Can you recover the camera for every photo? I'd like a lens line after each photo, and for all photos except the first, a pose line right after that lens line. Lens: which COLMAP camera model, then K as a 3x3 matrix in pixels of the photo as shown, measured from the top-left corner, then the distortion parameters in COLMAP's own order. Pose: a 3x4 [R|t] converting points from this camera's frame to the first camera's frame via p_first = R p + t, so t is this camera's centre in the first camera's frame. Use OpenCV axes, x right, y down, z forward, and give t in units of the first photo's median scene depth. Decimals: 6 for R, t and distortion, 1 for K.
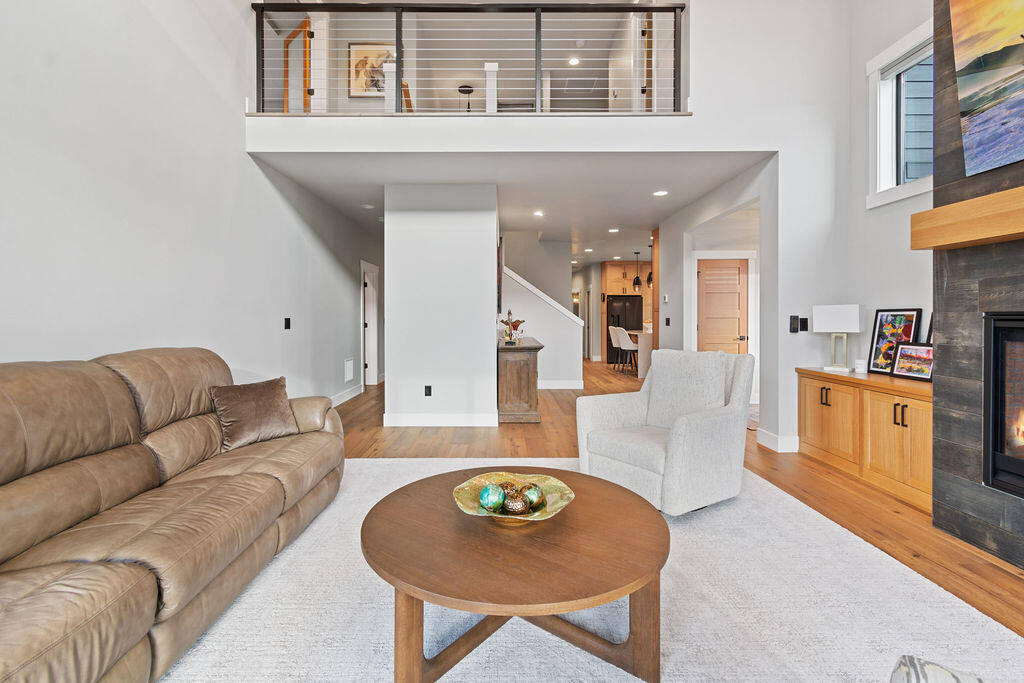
lens RADIAL K [[455.3, 0, 507.3], [0, 455.3, 320.3], [0, 0, 1]] dist [-0.000688, -0.000455]
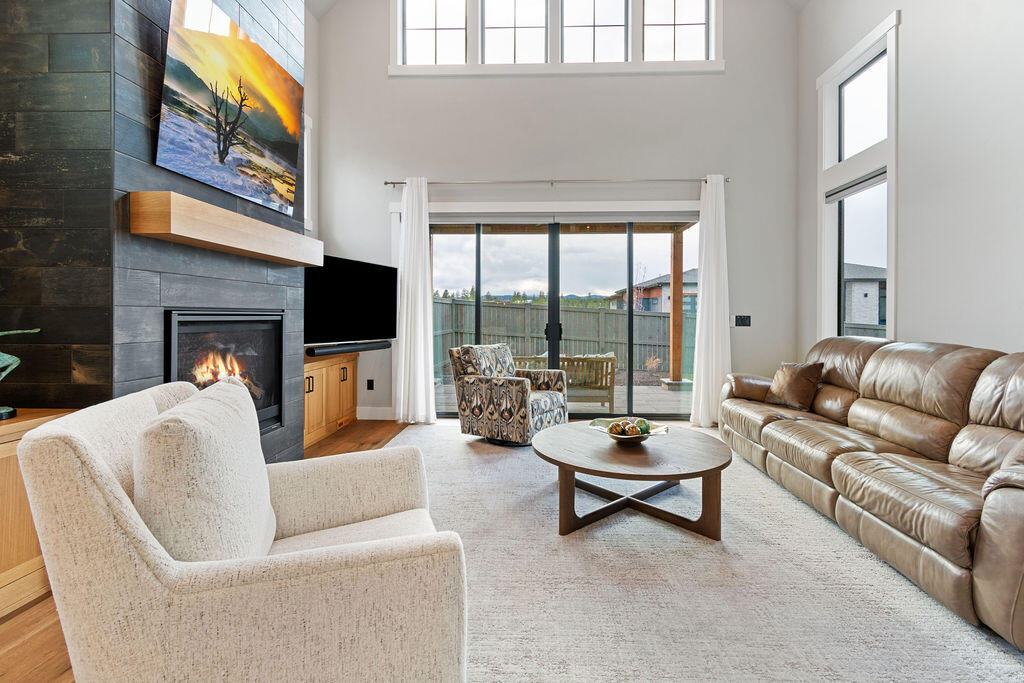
lens RADIAL K [[461.9, 0, 529.6], [0, 461.9, 315.4], [0, 0, 1]] dist [0.000142, -0.000267]
pose [[-0.999133, -0.001765, 0.041590, 0.120971], [-0.001507, 0.999979, 0.006230, -0.004234], [-0.041600, 0.006162, -0.999115, 1.247513]]
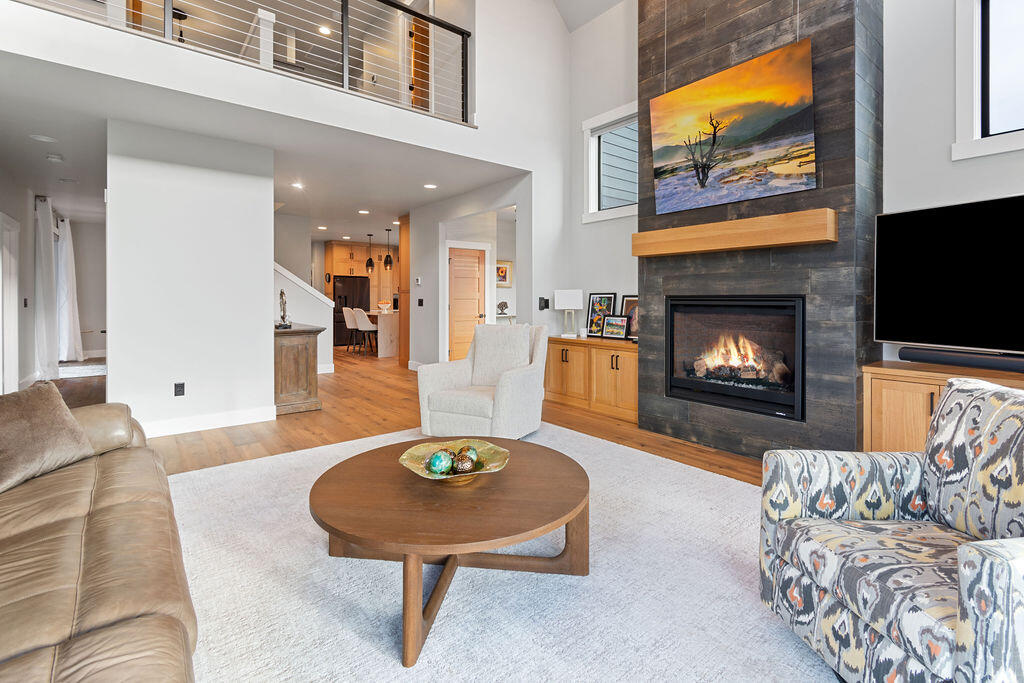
lens RADIAL K [[460.8, 0, 511.7], [0, 460.8, 299.3], [0, 0, 1]] dist [0.002999, 0.000144]
pose [[0.783423, 0.001392, 0.621487, -0.299165], [0.001844, 0.999988, -0.004564, 0.002045], [-0.621486, 0.004722, 0.783411, 0.000939]]
